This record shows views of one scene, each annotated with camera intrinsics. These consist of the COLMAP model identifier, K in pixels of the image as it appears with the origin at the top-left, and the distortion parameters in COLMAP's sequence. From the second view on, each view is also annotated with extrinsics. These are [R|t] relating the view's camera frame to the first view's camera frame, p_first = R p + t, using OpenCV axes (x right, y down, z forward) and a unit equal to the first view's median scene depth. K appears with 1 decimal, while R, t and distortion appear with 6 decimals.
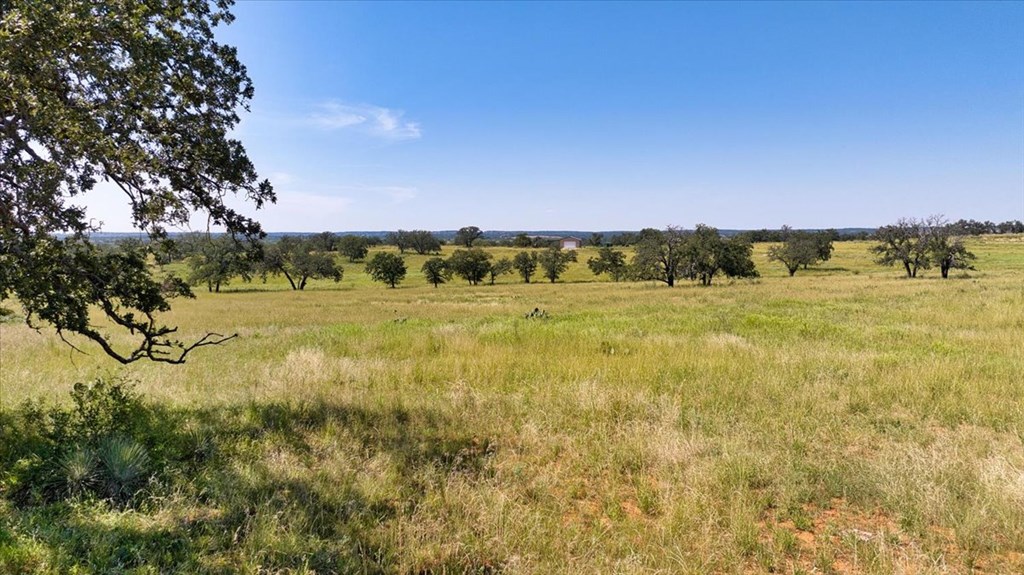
lens RADIAL K [[720.9, 0, 522.1], [0, 720.9, 286.6], [0, 0, 1]] dist [-0.007963, -0.021020]
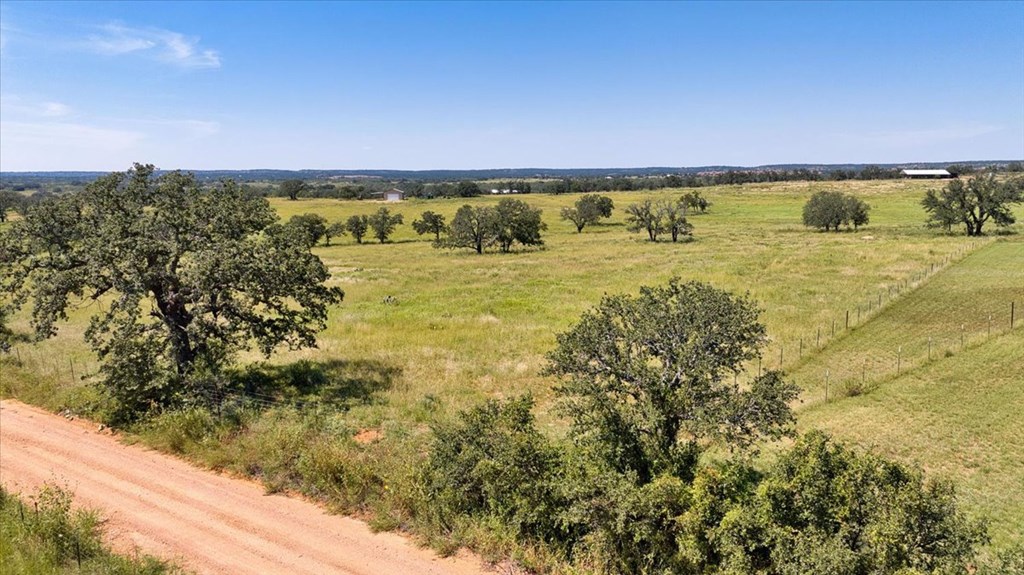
lens RADIAL K [[720.9, 0, 519.5], [0, 720.9, 295.8], [0, 0, 1]] dist [-0.007963, -0.021020]
pose [[0.970714, -0.043979, 0.236180, -0.020030], [0.020600, 0.994718, 0.100559, -0.031877], [-0.239355, -0.092749, 0.966492, -0.169958]]
